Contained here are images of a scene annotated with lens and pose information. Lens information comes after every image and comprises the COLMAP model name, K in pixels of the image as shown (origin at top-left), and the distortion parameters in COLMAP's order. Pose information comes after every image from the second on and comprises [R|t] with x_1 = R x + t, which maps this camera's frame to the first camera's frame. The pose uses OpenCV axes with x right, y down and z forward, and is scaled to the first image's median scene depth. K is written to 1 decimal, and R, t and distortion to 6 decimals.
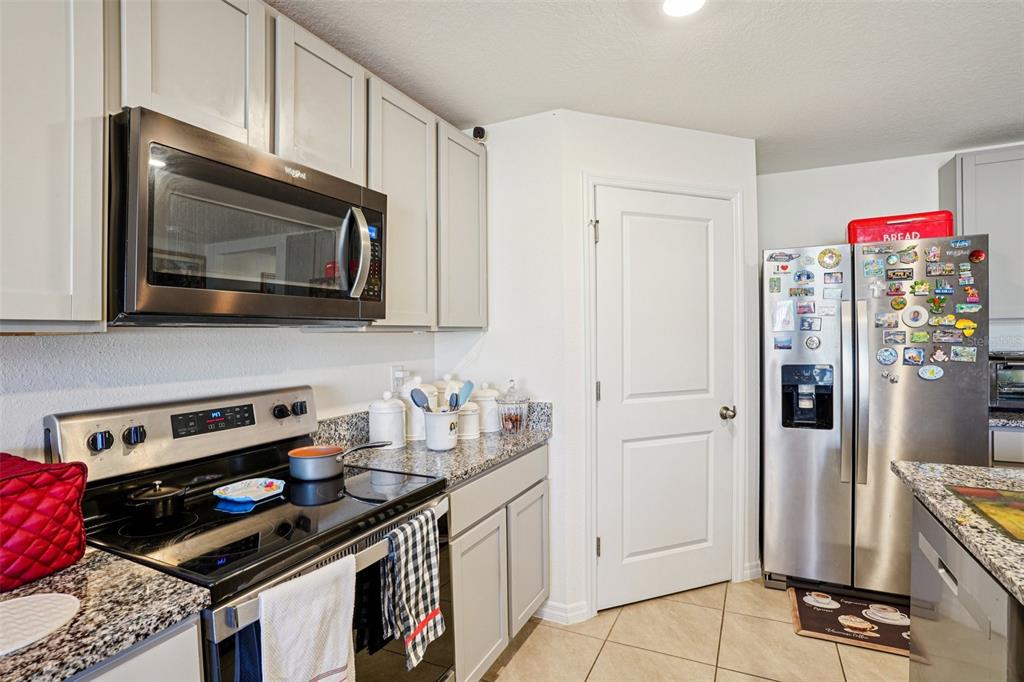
lens RADIAL K [[502.0, 0, 518.5], [0, 502.0, 346.6], [0, 0, 1]] dist [-0.017441, 0.001228]
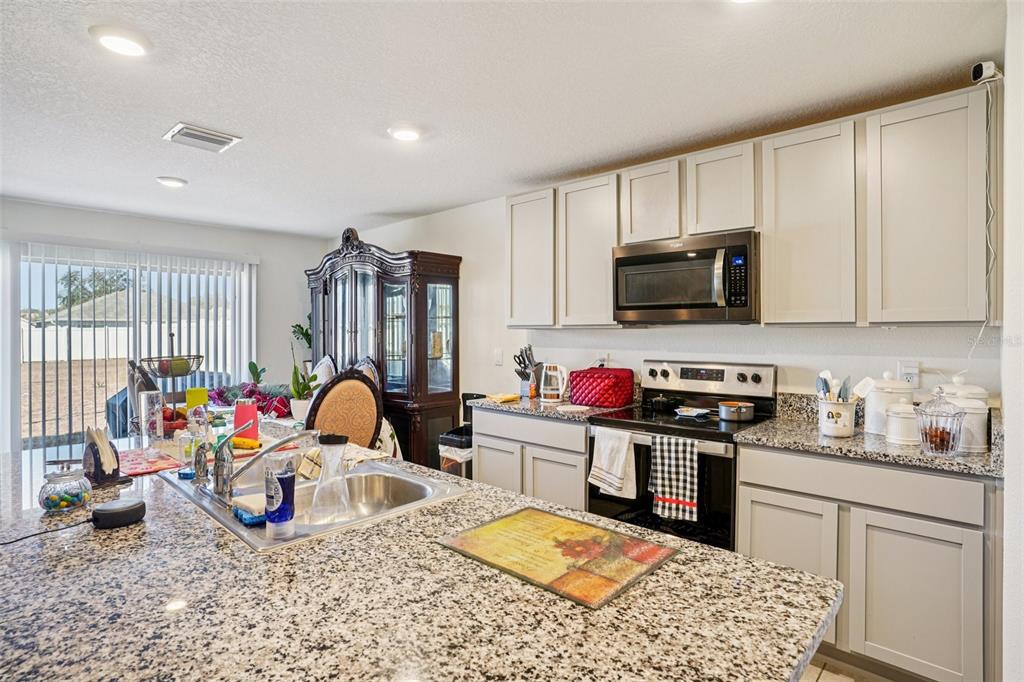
lens RADIAL K [[532.3, 0, 511.0], [0, 532.3, 334.2], [0, 0, 1]] dist [-0.034288, 0.003109]
pose [[-0.305579, 0.025975, -0.951812, 1.517303], [-0.003907, 0.999585, 0.028534, -0.062287], [0.952159, 0.012438, -0.305351, 0.894961]]
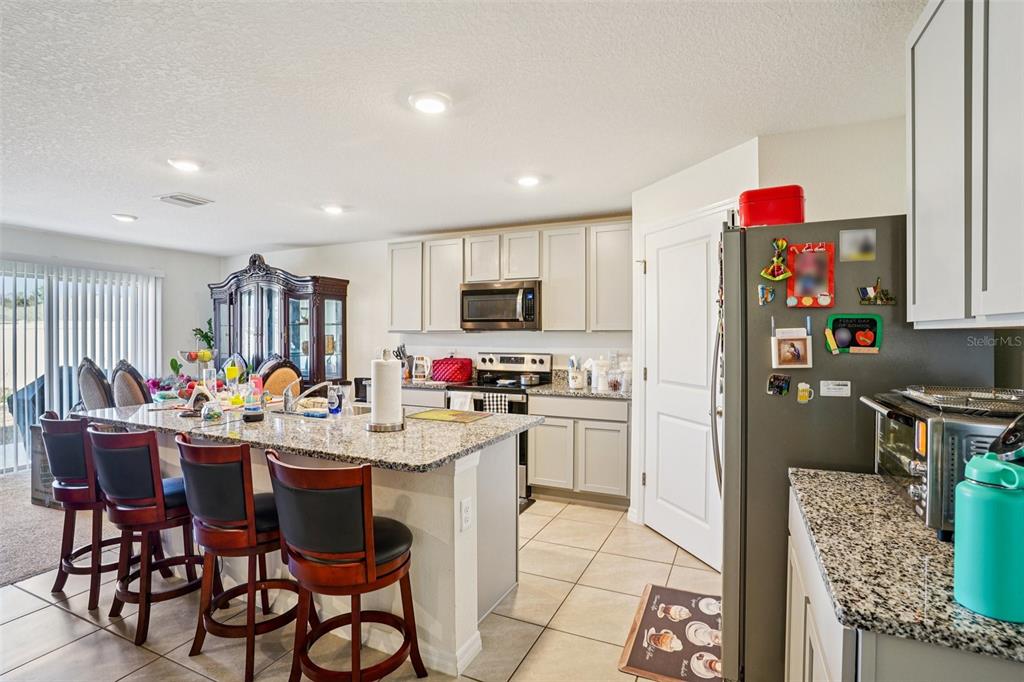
lens RADIAL K [[502.0, 0, 503.9], [0, 502.0, 340.5], [0, 0, 1]] dist [-0.017441, 0.001228]
pose [[-0.008249, 0.031044, -0.999484, 2.604414], [-0.013241, 0.999427, 0.031152, -0.082002], [0.999878, 0.013491, -0.007833, 0.943265]]
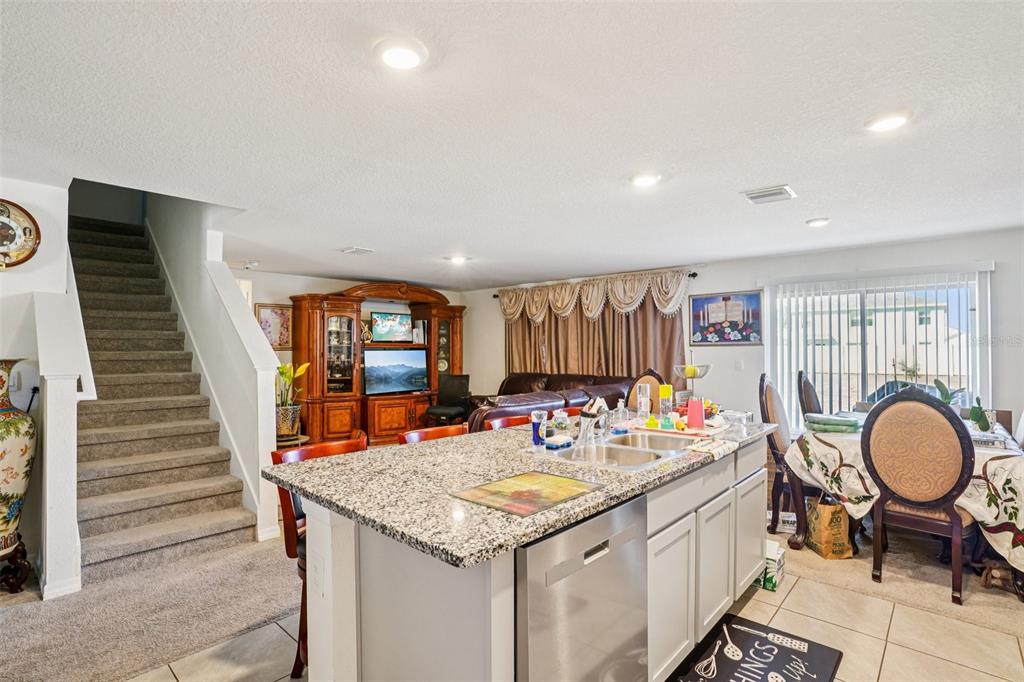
lens RADIAL K [[502.0, 0, 516.2], [0, 502.0, 343.0], [0, 0, 1]] dist [-0.017441, 0.001228]
pose [[-0.958099, 0.022266, 0.285571, 0.524901], [0.023321, 0.999728, 0.000294, -0.061546], [-0.285487, 0.006942, -0.958358, 1.762402]]
